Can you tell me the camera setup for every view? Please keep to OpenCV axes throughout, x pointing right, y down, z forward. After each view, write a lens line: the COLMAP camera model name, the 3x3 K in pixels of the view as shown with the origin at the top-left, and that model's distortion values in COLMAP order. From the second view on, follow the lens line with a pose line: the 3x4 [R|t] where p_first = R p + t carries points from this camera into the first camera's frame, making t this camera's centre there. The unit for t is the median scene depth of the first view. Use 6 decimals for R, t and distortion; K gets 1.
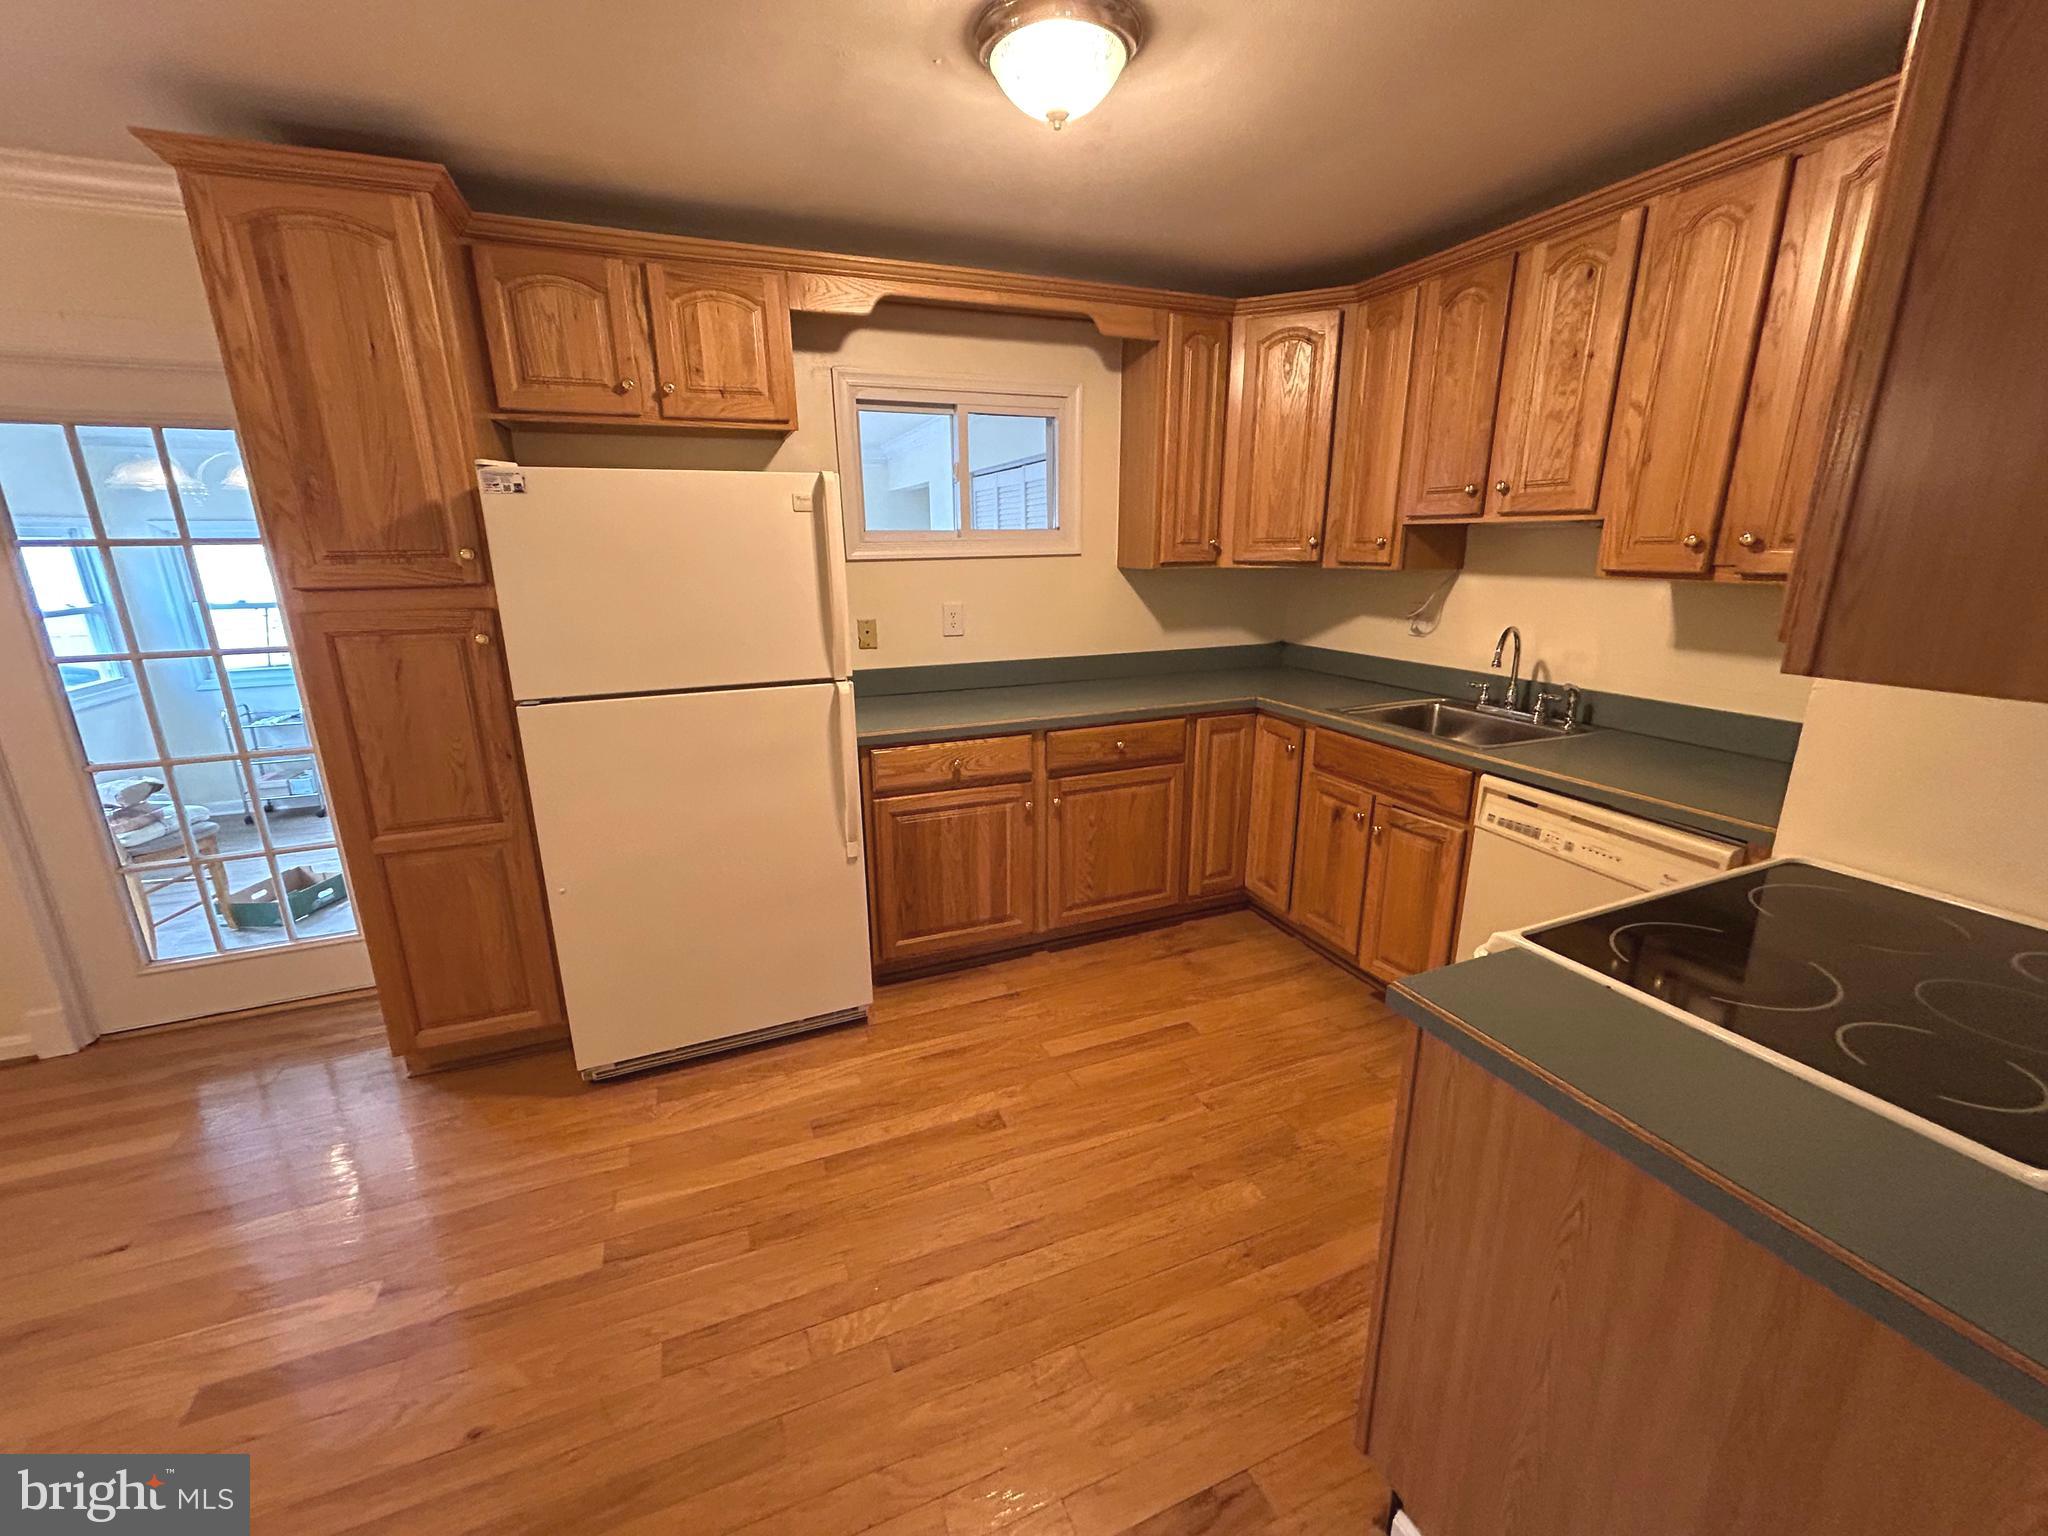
lens RADIAL K [[825.3, 0, 1024.0], [0, 825.3, 768.0], [0, 0, 1]] dist [-0.000245, 0.000238]
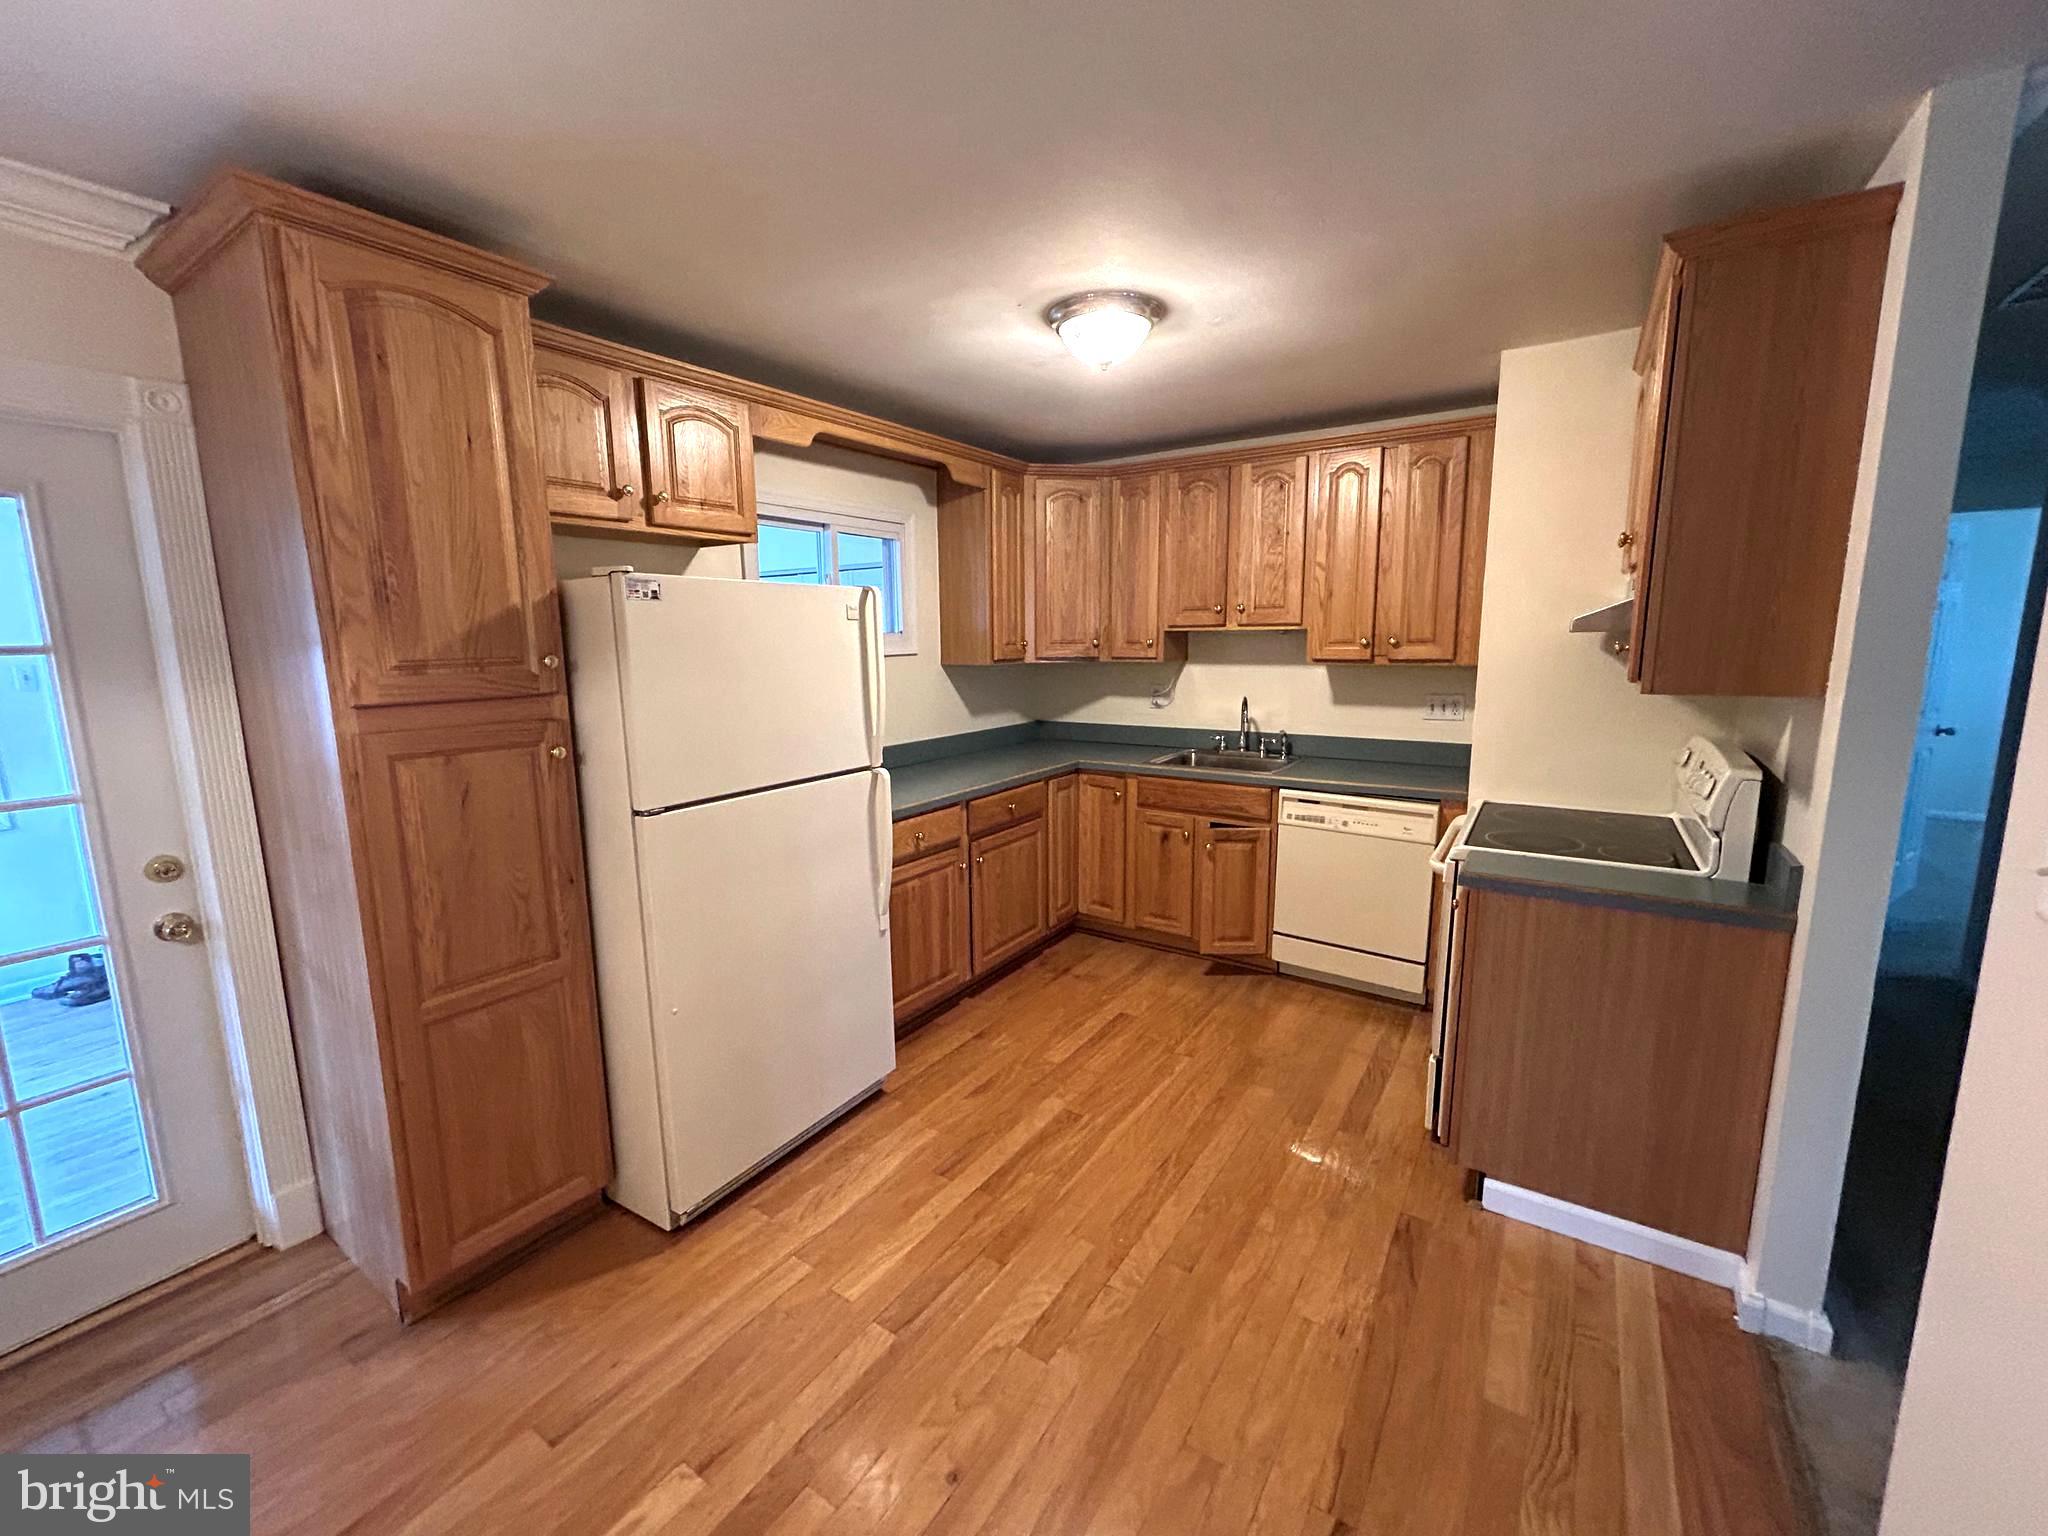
lens RADIAL K [[825.3, 0, 1024.0], [0, 825.3, 768.0], [0, 0, 1]] dist [-0.000245, 0.000238]
pose [[0.827259, -0.089153, 0.554703, -0.630584], [0.151935, 0.986041, -0.068109, 0.000829], [-0.540887, 0.140623, 0.829256, -0.026197]]
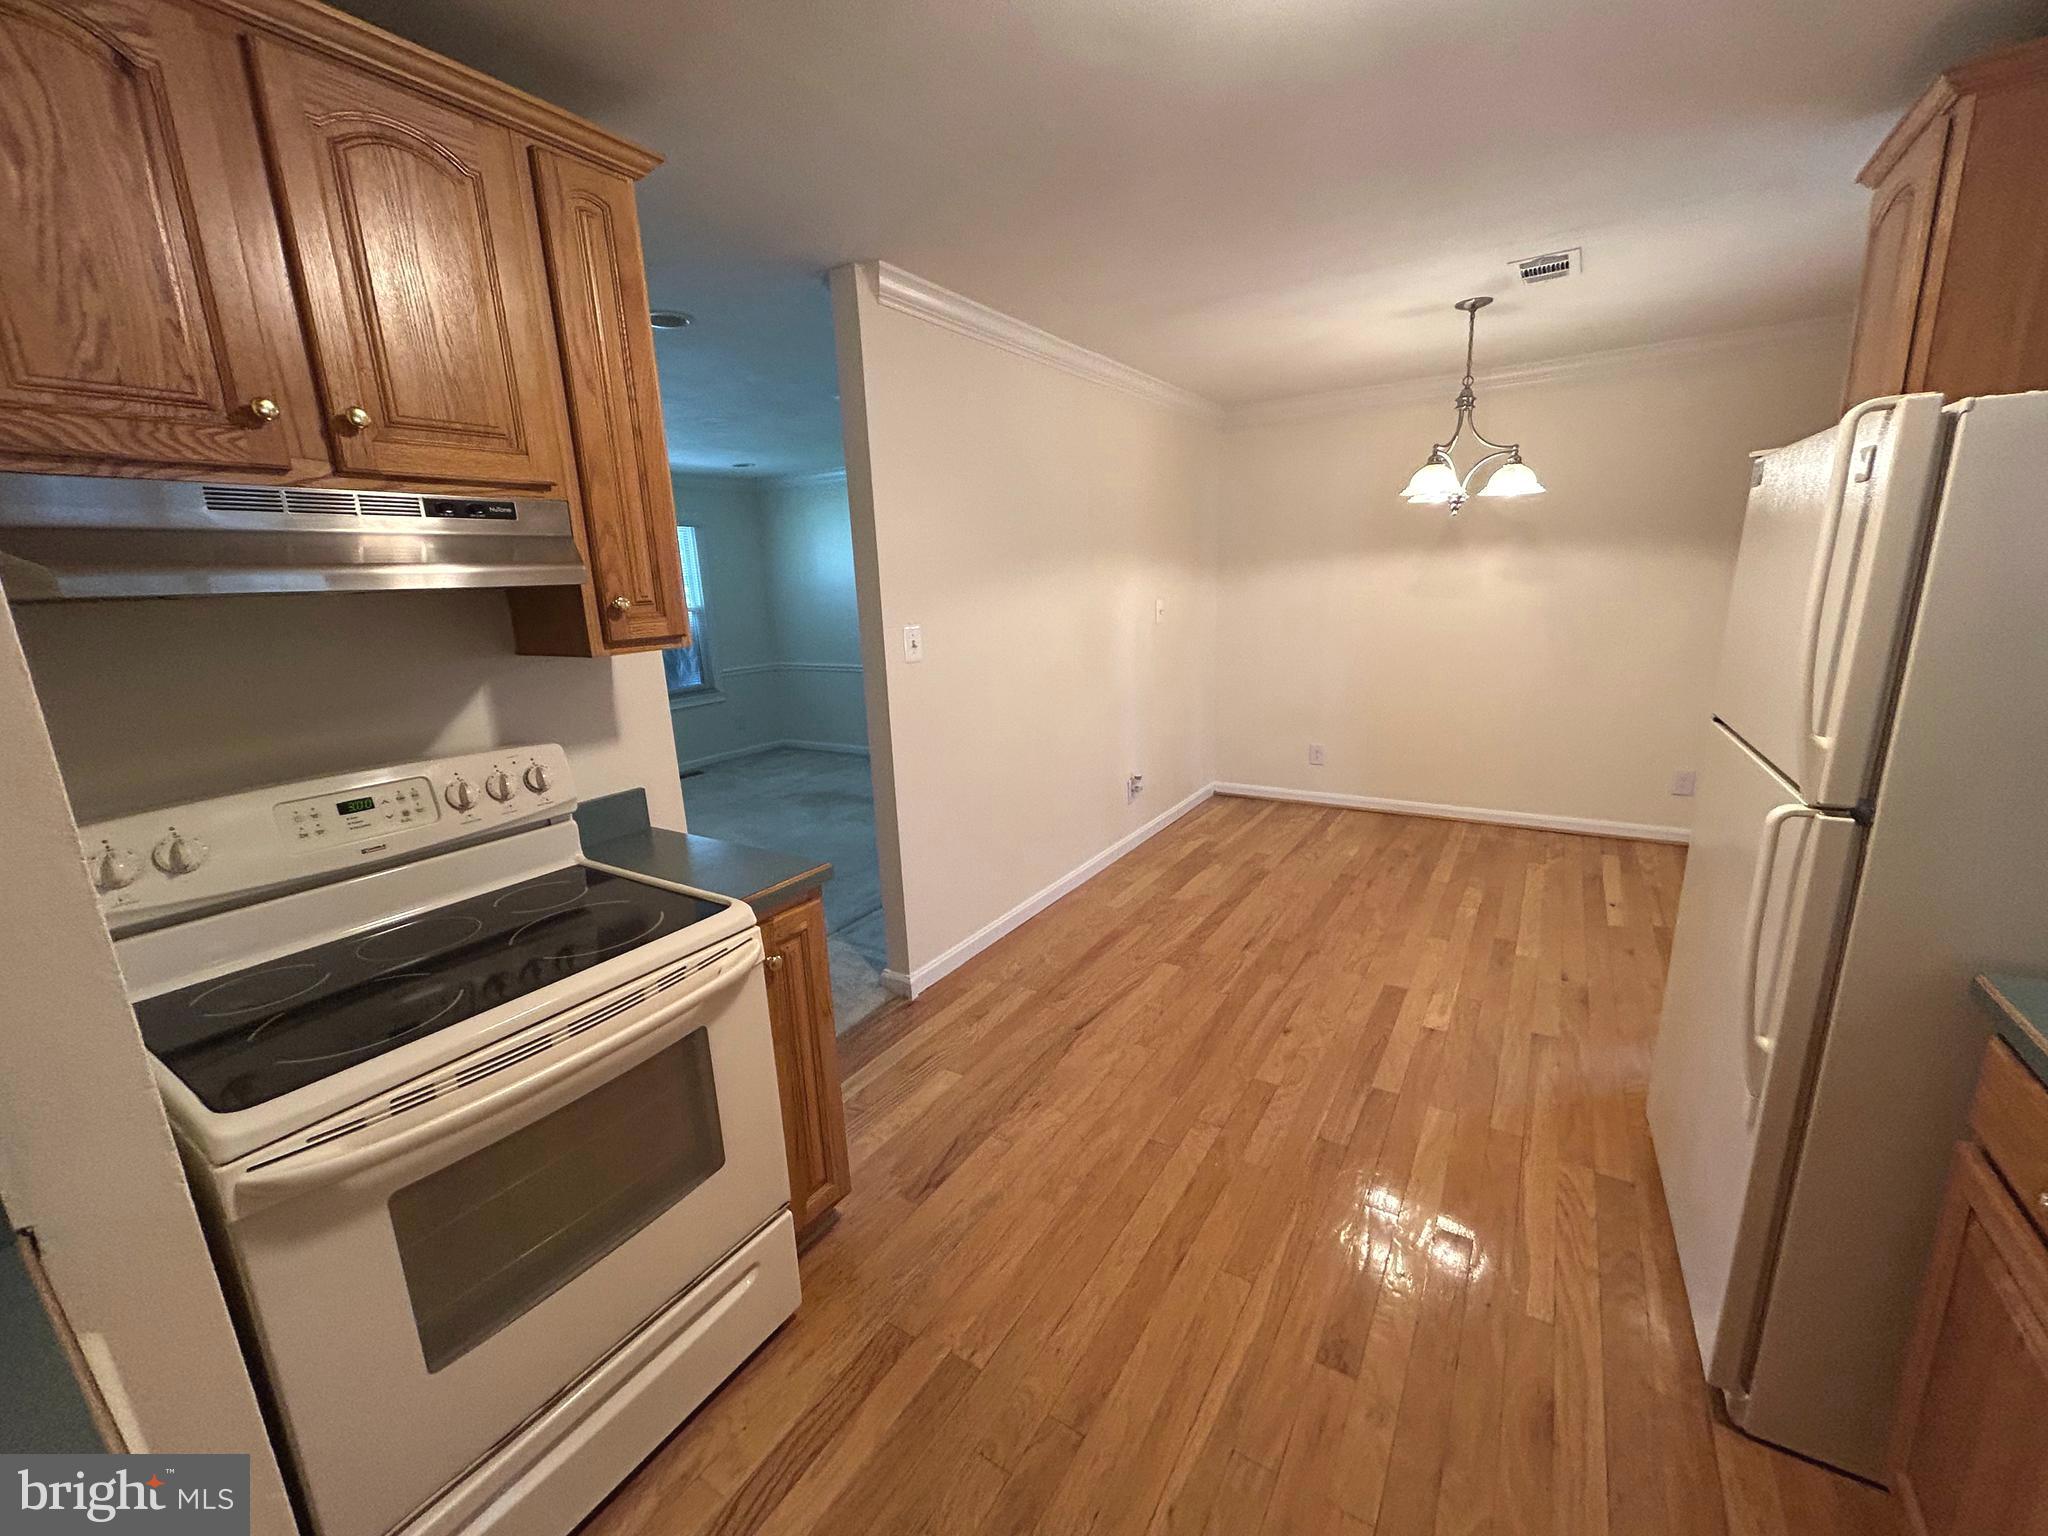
lens RADIAL K [[825.3, 0, 1024.0], [0, 825.3, 768.0], [0, 0, 1]] dist [-0.000245, 0.000238]
pose [[-0.818339, 0.165641, -0.550349, 0.445712], [-0.112088, 0.893186, 0.435495, -0.286160], [0.563699, 0.418070, -0.712363, 1.013504]]
